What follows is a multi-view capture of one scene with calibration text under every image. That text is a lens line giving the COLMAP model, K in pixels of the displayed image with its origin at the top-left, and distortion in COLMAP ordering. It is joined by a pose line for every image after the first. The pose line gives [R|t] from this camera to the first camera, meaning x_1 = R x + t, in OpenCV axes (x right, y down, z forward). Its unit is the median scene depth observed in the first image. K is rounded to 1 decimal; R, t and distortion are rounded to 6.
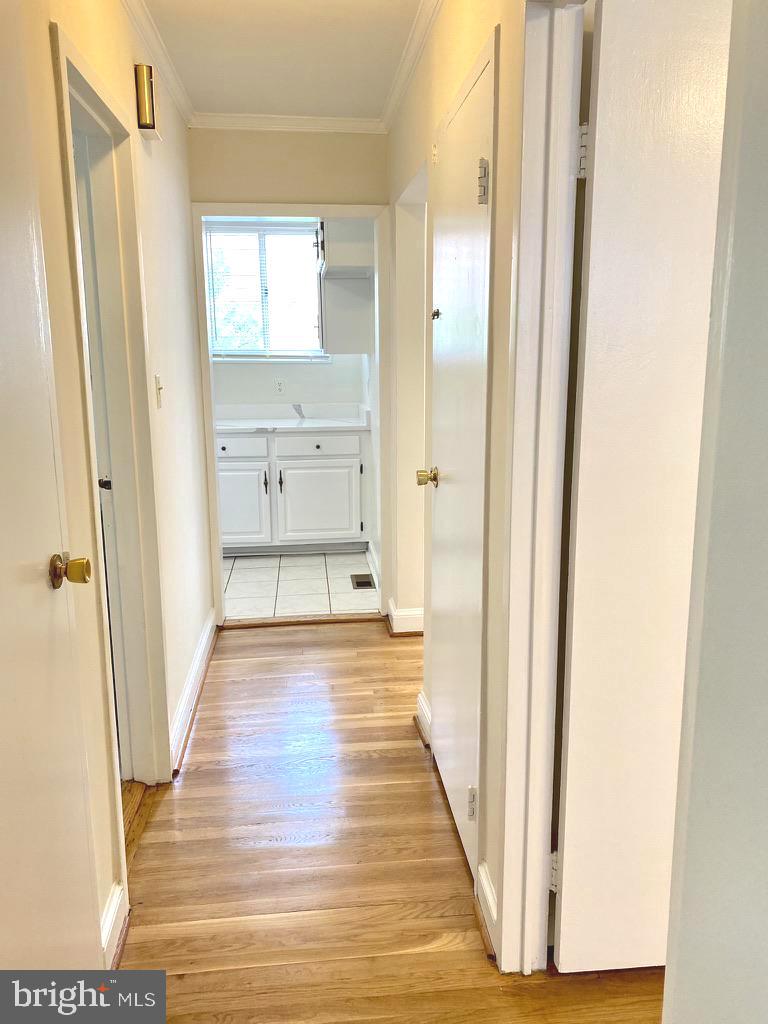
lens RADIAL K [[791.2, 0, 385.5], [0, 791.2, 513.8], [0, 0, 1]] dist [0.041749, -0.046286]
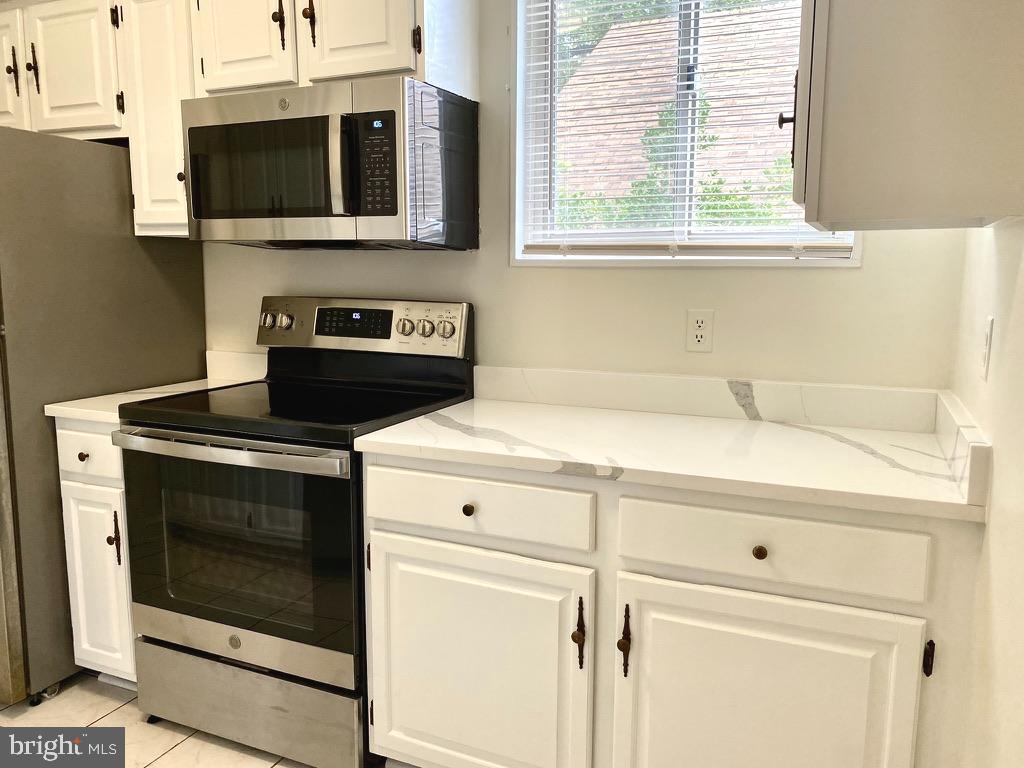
lens RADIAL K [[785.5, 0, 512.0], [0, 785.5, 384.0], [0, 0, 1]] dist [0.049903, -0.056429]
pose [[0.864566, 0.083489, -0.495535, -0.027192], [-0.115000, 0.992805, -0.033371, -0.124091], [0.489184, 0.085838, 0.867947, 0.705233]]
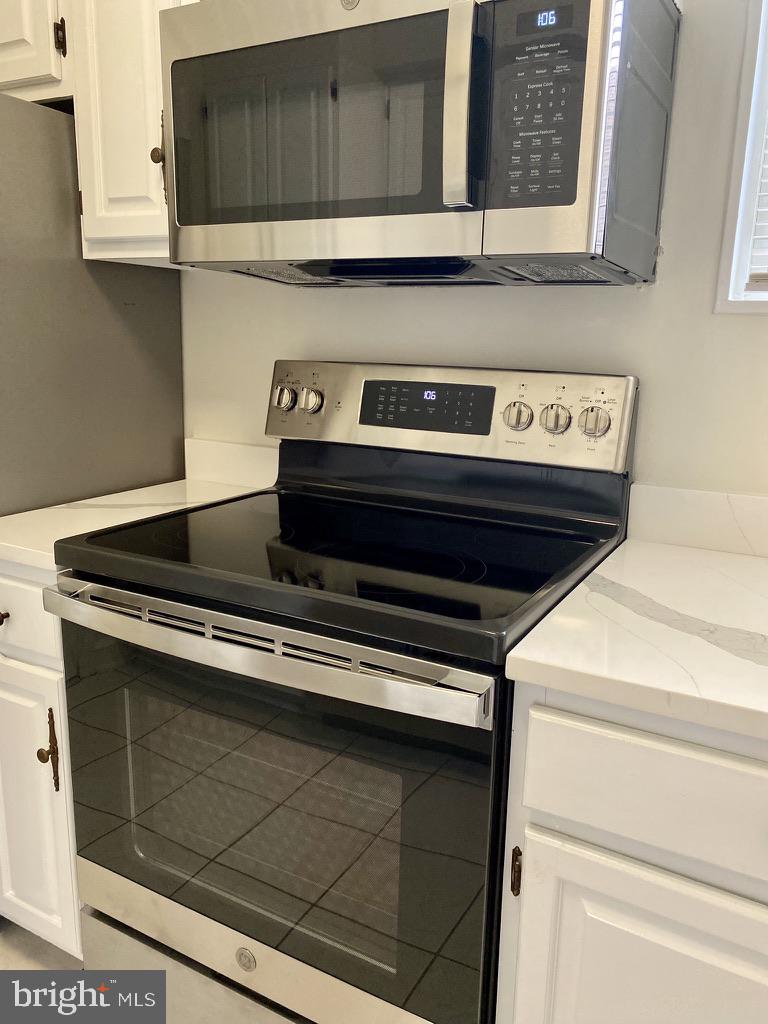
lens RADIAL K [[785.5, 0, 396.2], [0, 785.5, 506.4], [0, 0, 1]] dist [0.049903, -0.056429]
pose [[0.824366, 0.145703, -0.546984, -0.188422], [-0.145684, 0.988365, 0.043713, -0.139756], [0.546989, 0.043652, 0.836001, 0.816630]]
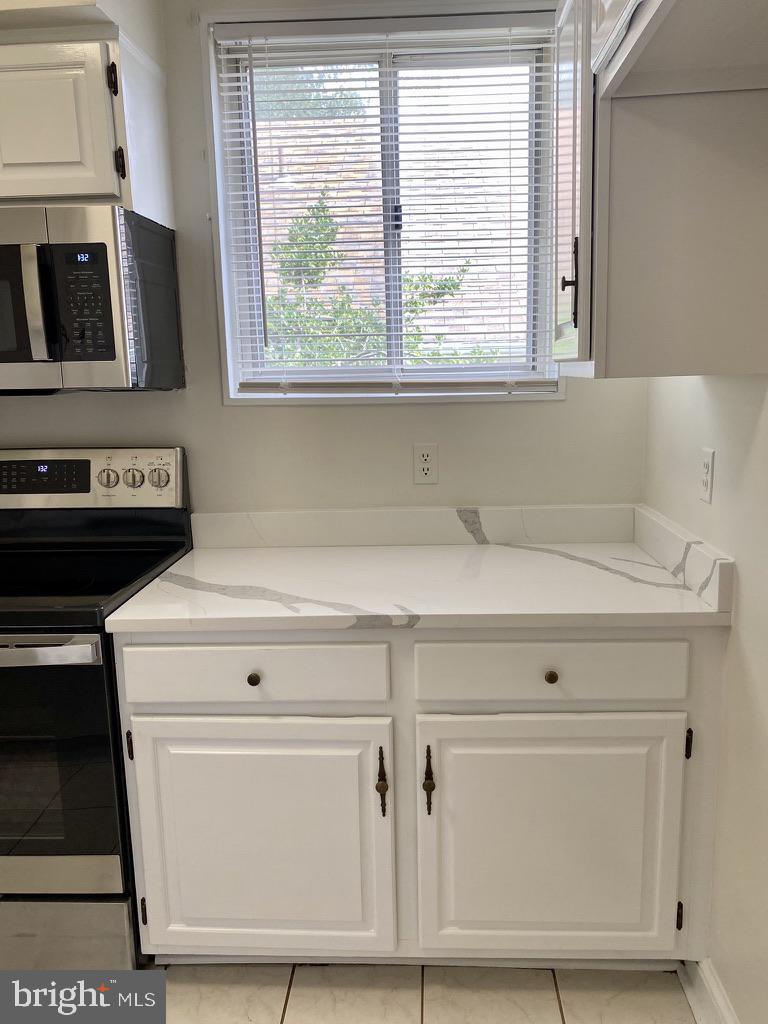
lens RADIAL K [[777.7, 0, 391.8], [0, 777.7, 507.9], [0, 0, 1]] dist [0.050989, -0.069034]
pose [[0.989004, 0.010851, -0.147488, -0.102310], [-0.015082, 0.999505, -0.027600, -0.140365], [0.147116, 0.029521, 0.988679, 0.687658]]
